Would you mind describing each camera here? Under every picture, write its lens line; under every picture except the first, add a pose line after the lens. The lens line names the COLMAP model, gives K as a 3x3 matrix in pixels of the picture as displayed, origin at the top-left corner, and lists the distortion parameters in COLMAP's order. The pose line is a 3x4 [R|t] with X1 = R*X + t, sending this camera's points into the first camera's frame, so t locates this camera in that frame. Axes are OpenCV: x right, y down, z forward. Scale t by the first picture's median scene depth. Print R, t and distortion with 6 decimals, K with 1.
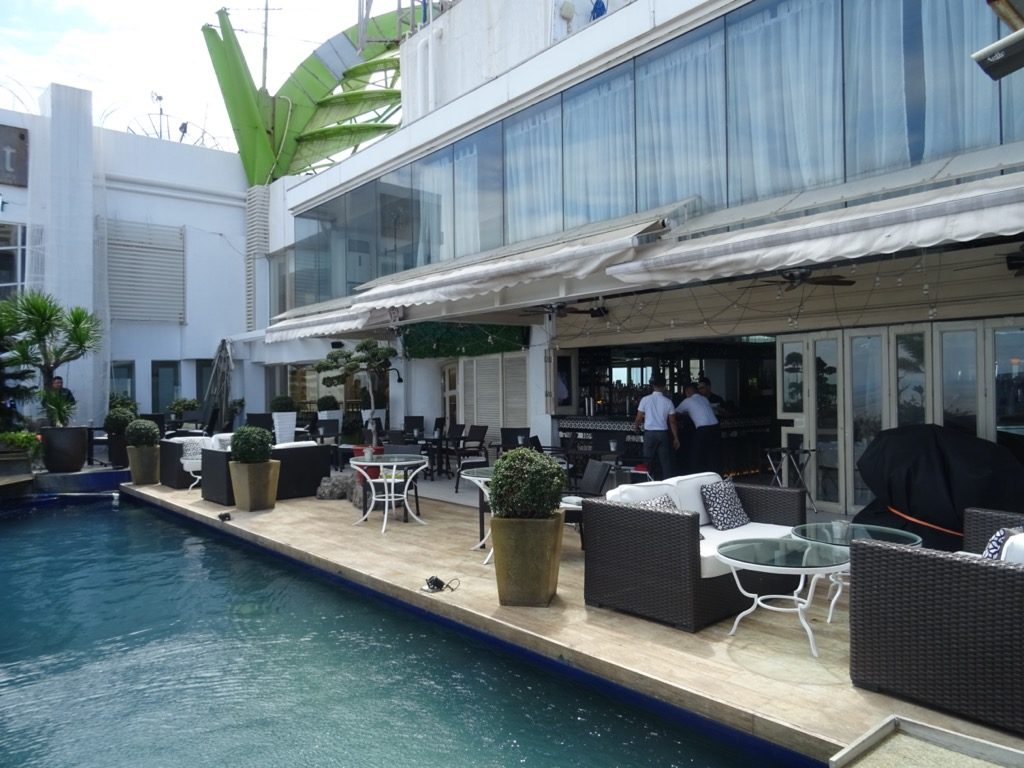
lens RADIAL K [[736.8, 0, 514.4], [0, 736.8, 386.1], [0, 0, 1]] dist [0.005503, -0.001823]
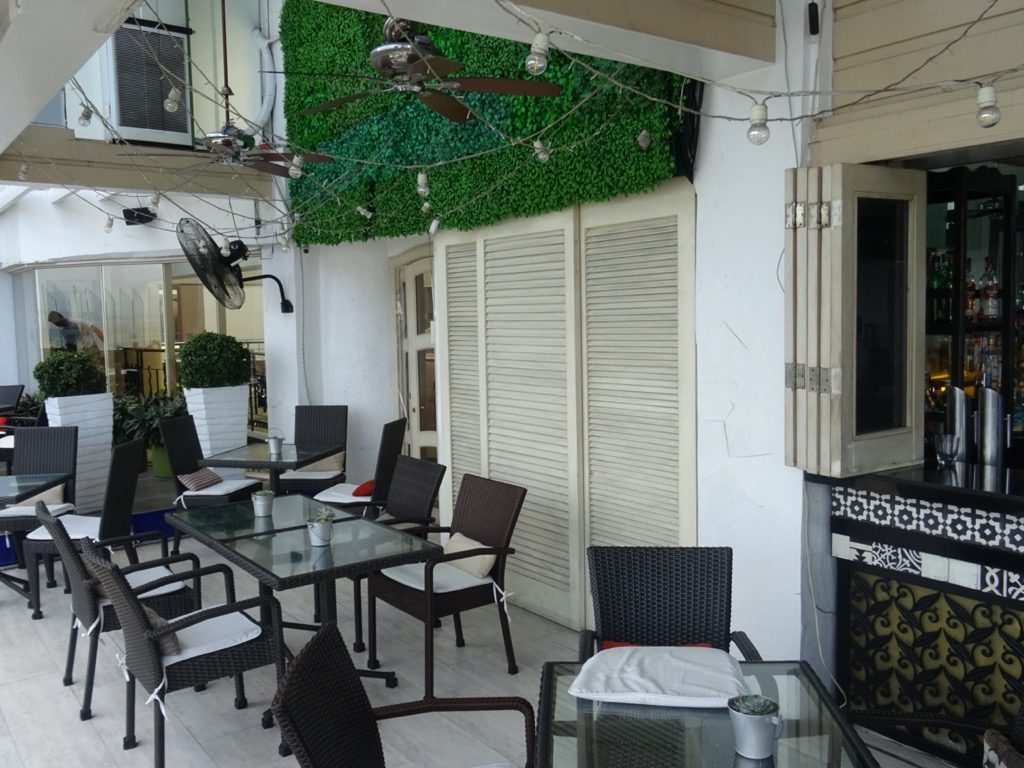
lens RADIAL K [[888.2, 0, 512.0], [0, 888.2, 384.0], [0, 0, 1]] dist [0.012816, 0.000906]
pose [[0.998826, -0.001826, -0.048415, -0.026974], [0.006141, 0.996001, 0.089127, -0.010957], [0.048059, -0.089320, 0.994843, 0.737709]]
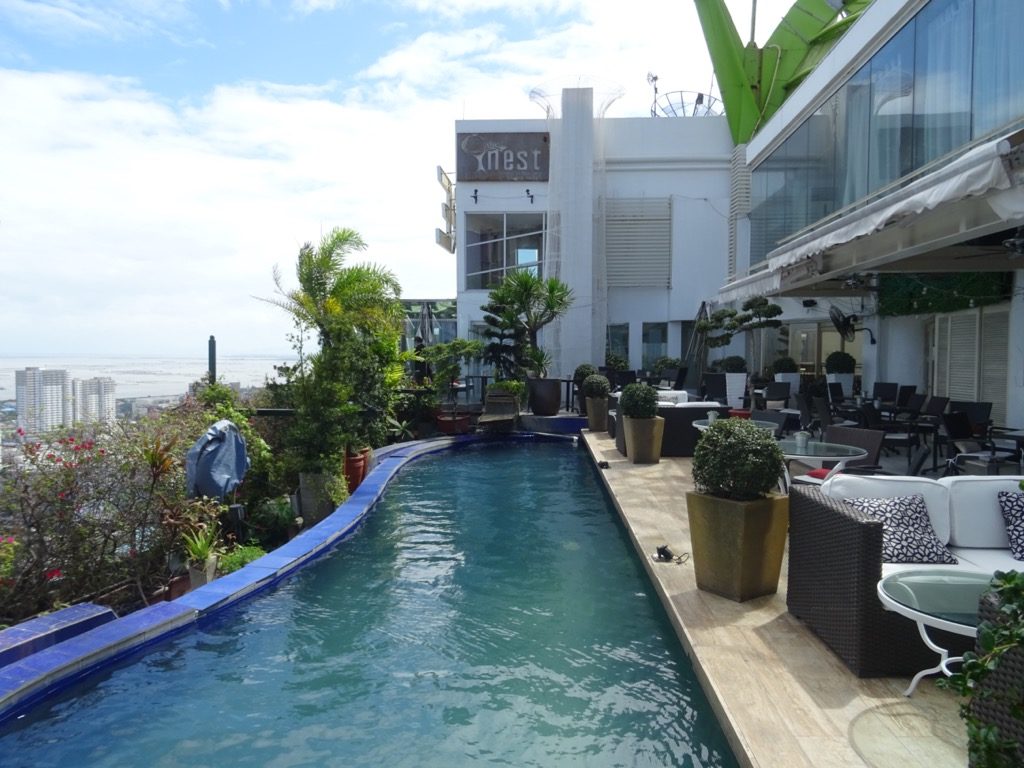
lens RADIAL K [[736.8, 0, 514.4], [0, 736.8, 386.1], [0, 0, 1]] dist [0.005503, -0.001823]
pose [[0.729939, 0.046181, -0.681950, 0.179797], [-0.010156, 0.998338, 0.056735, -0.000333], [0.683437, -0.034487, 0.729195, 0.081637]]
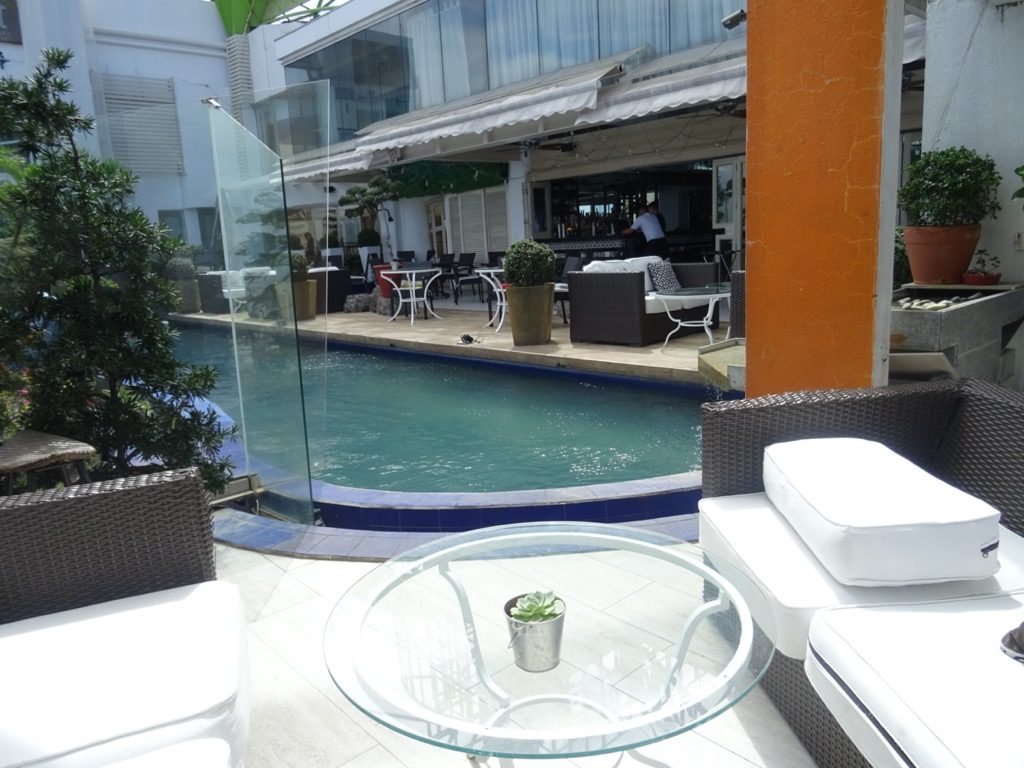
lens RADIAL K [[736.8, 0, 514.4], [0, 736.8, 386.1], [0, 0, 1]] dist [0.005503, -0.001823]
pose [[0.997866, -0.048811, 0.043365, -0.037548], [0.039308, 0.979430, 0.197921, 0.034194], [-0.052133, -0.195794, 0.979258, -0.204889]]
